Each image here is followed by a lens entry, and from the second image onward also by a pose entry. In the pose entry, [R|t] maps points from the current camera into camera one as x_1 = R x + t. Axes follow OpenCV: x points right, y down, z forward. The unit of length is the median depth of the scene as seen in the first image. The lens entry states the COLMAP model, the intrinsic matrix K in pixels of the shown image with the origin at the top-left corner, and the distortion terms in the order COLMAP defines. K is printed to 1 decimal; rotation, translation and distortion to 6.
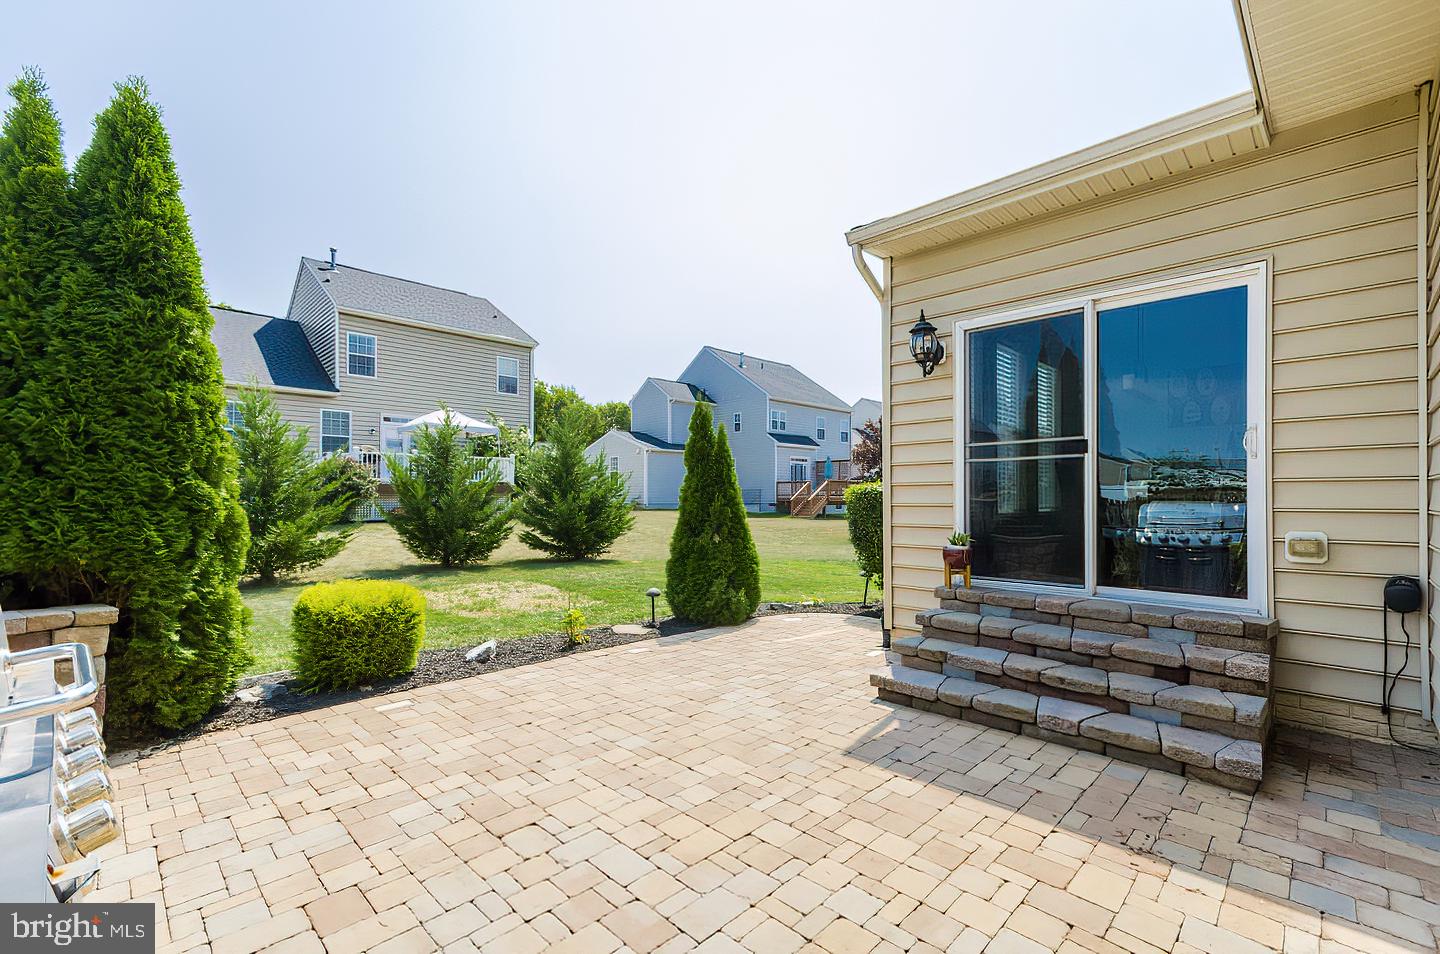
lens RADIAL K [[622.7, 0, 760.3], [0, 622.7, 495.9], [0, 0, 1]] dist [0.010137, -0.000163]
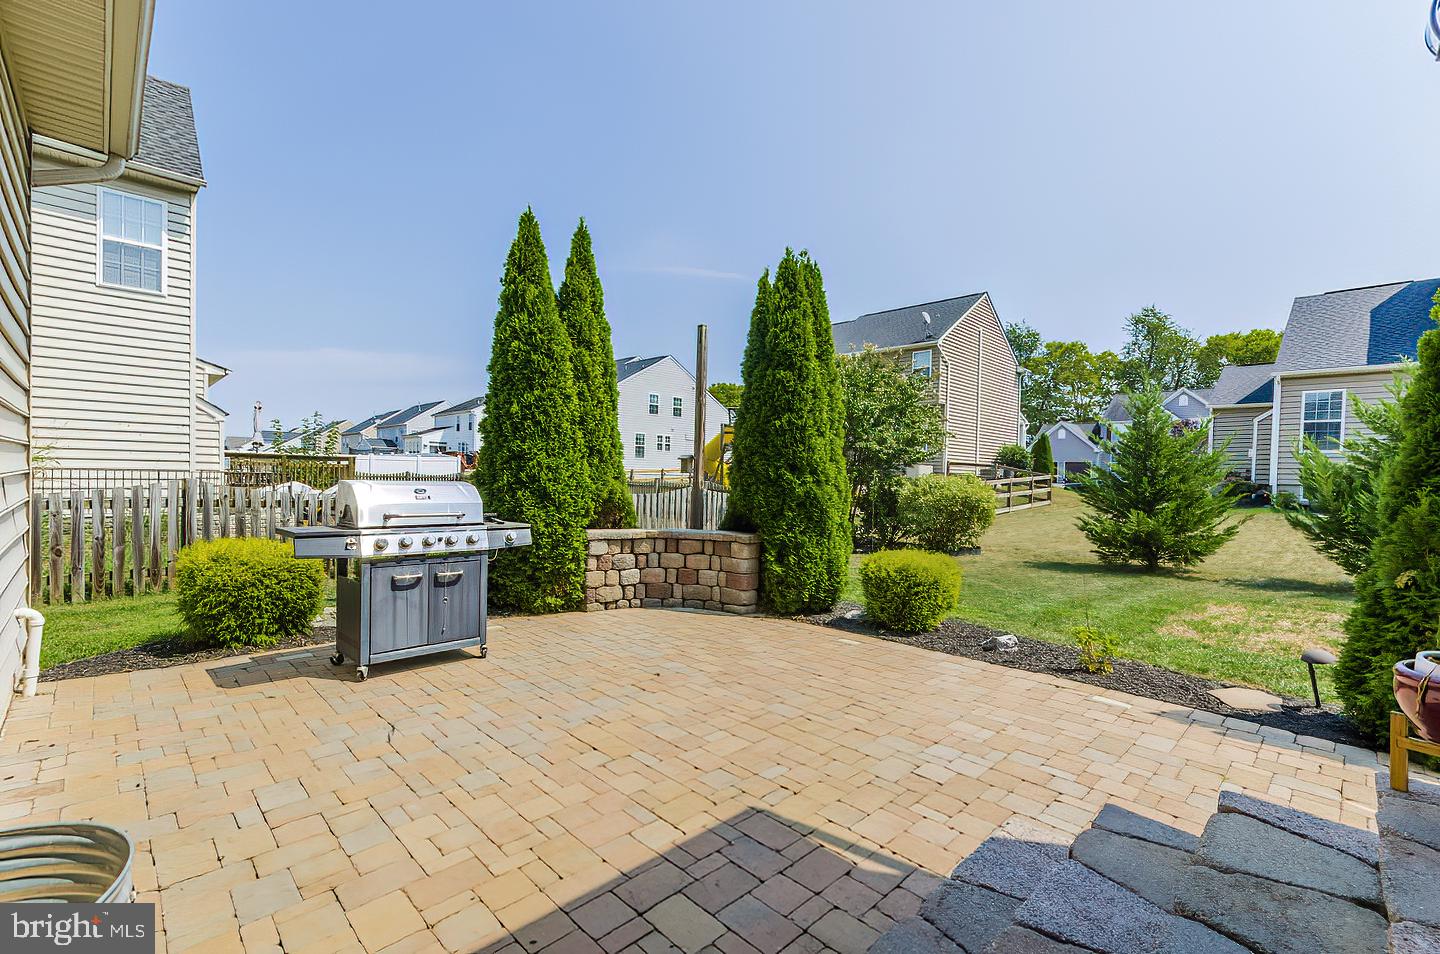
lens RADIAL K [[622.7, 0, 722.7], [0, 622.7, 480.4], [0, 0, 1]] dist [0.010137, -0.000163]
pose [[-0.038194, -0.000623, -0.999270, 0.829477], [-0.019842, 0.999803, 0.000135, 0.003042], [0.999073, 0.019833, -0.038199, 0.886667]]
